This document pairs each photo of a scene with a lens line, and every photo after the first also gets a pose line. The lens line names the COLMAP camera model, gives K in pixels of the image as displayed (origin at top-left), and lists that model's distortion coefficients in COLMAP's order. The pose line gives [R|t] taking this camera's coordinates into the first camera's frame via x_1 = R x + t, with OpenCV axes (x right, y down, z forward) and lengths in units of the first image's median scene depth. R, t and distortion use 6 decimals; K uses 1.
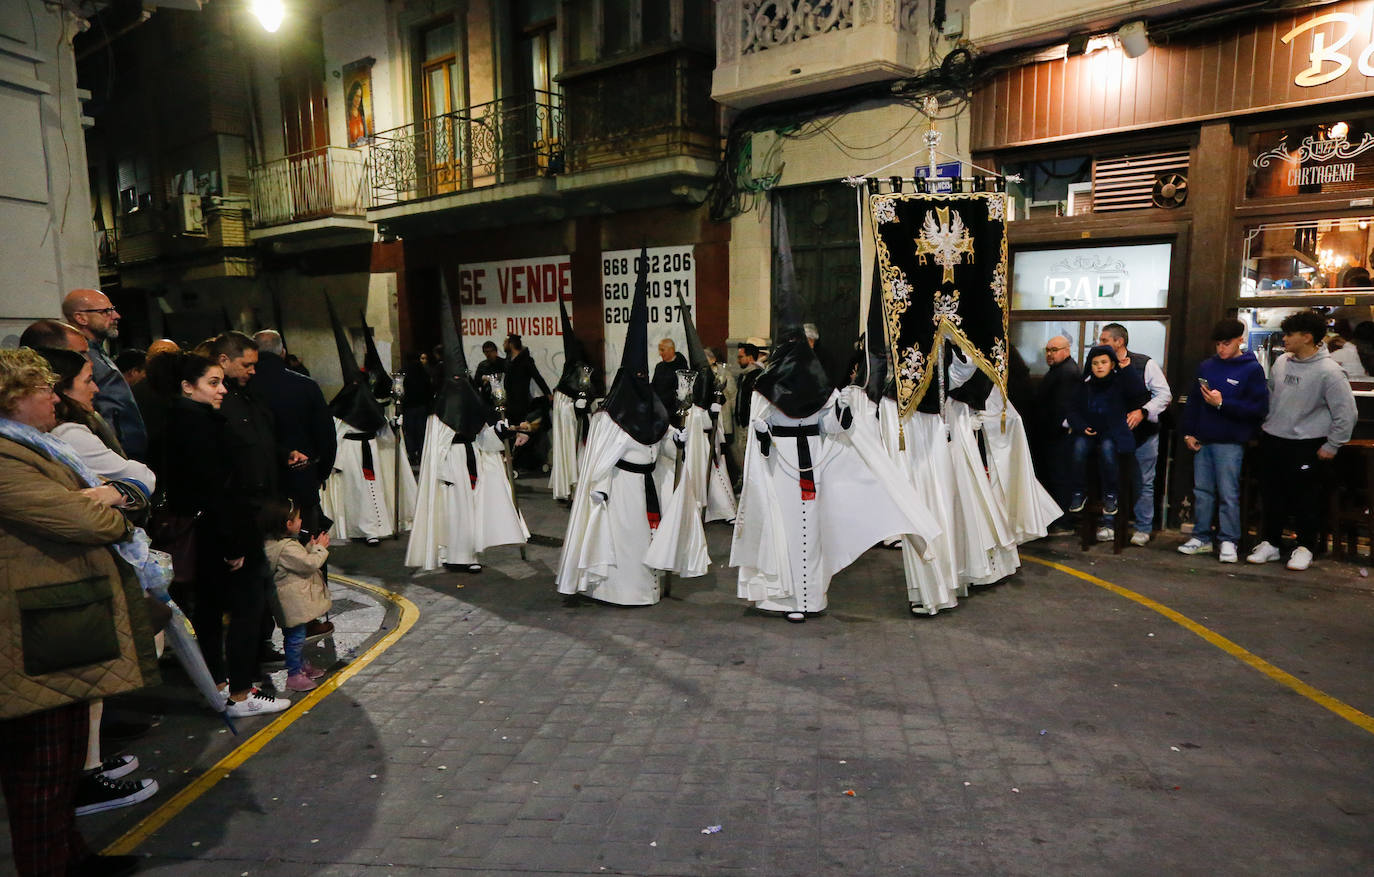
lens RADIAL K [[1031.8, 0, 715.4], [0, 1031.8, 442.0], [0, 0, 1]] dist [0.006480, 0.002716]
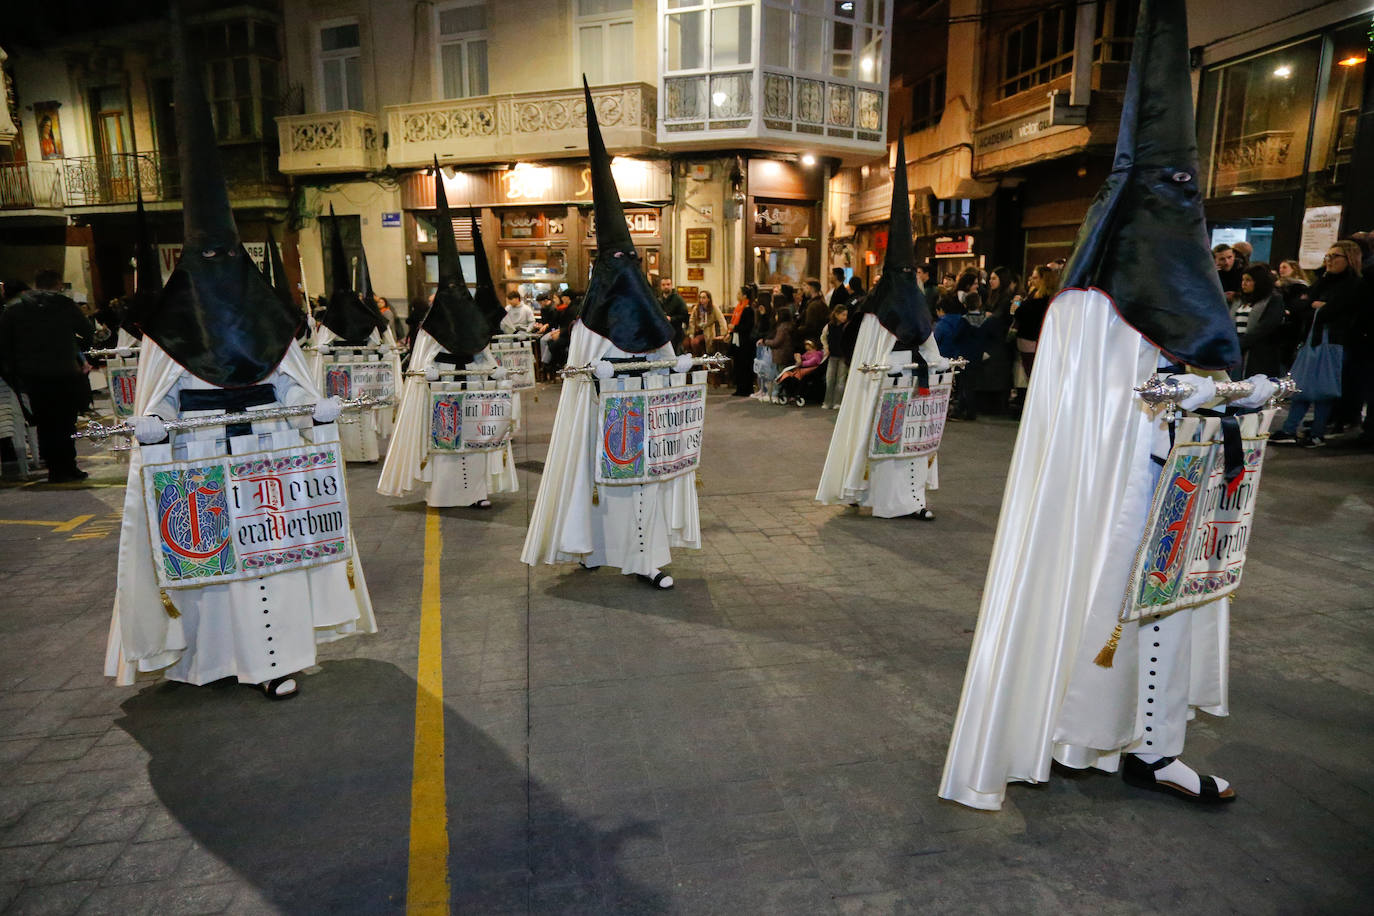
lens RADIAL K [[911.8, 0, 689.1], [0, 911.8, 445.8], [0, 0, 1]] dist [0.007682, 0.002040]
pose [[0.953991, -0.044645, 0.296493, 0.144538], [0.023819, 0.997012, 0.073487, 0.057583], [-0.298888, -0.063044, 0.952203, -0.663494]]
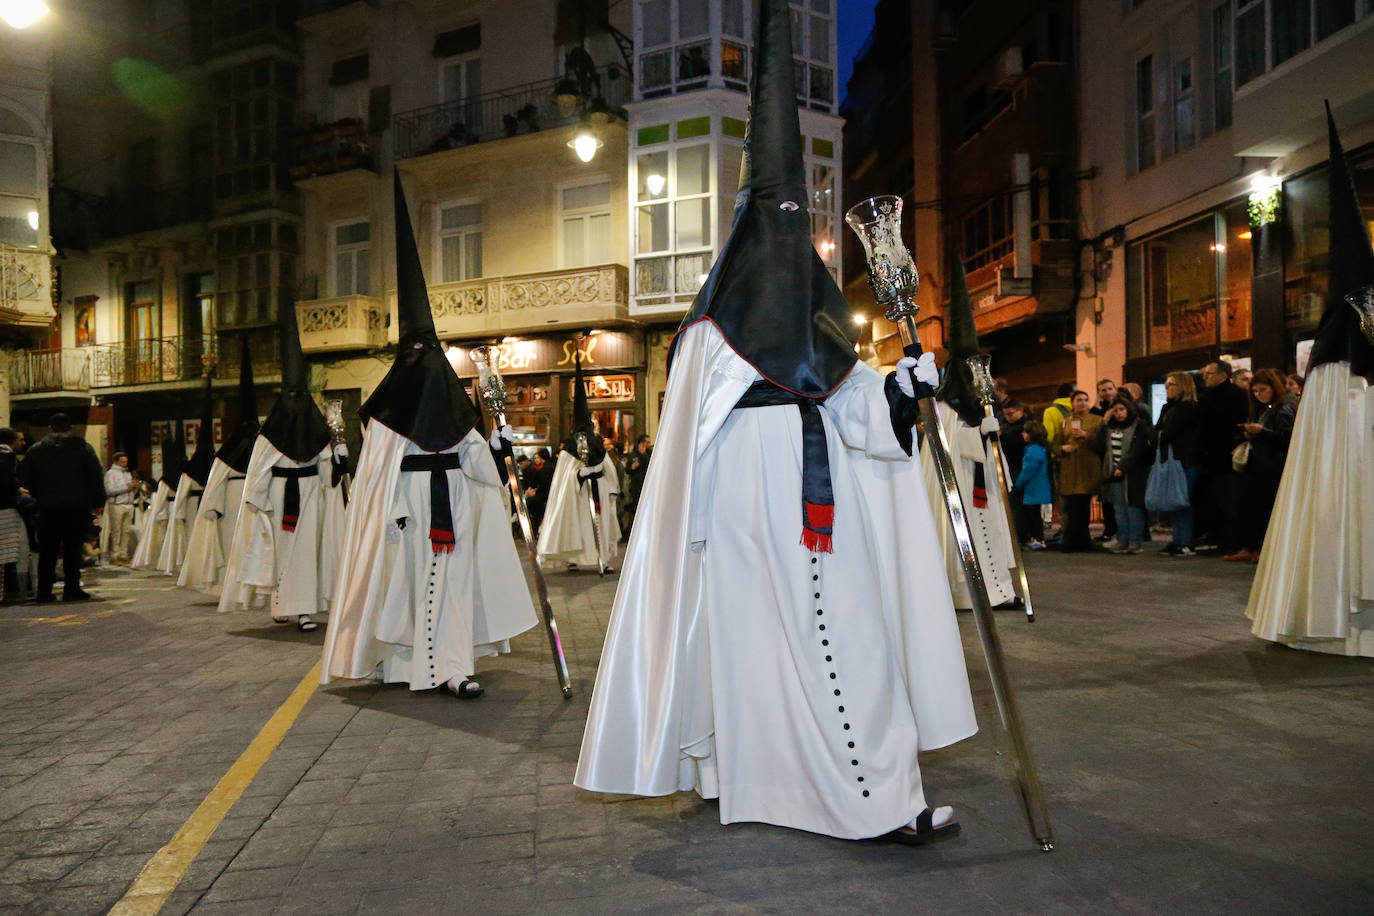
lens RADIAL K [[942.6, 0, 689.4], [0, 942.6, 440.7], [0, 0, 1]] dist [0.000361, 0.004851]
pose [[0.959920, 0.001936, 0.280268, 0.174120], [0.035956, 0.990862, -0.129995, 0.096506], [-0.277959, 0.134862, 0.951079, -0.752321]]
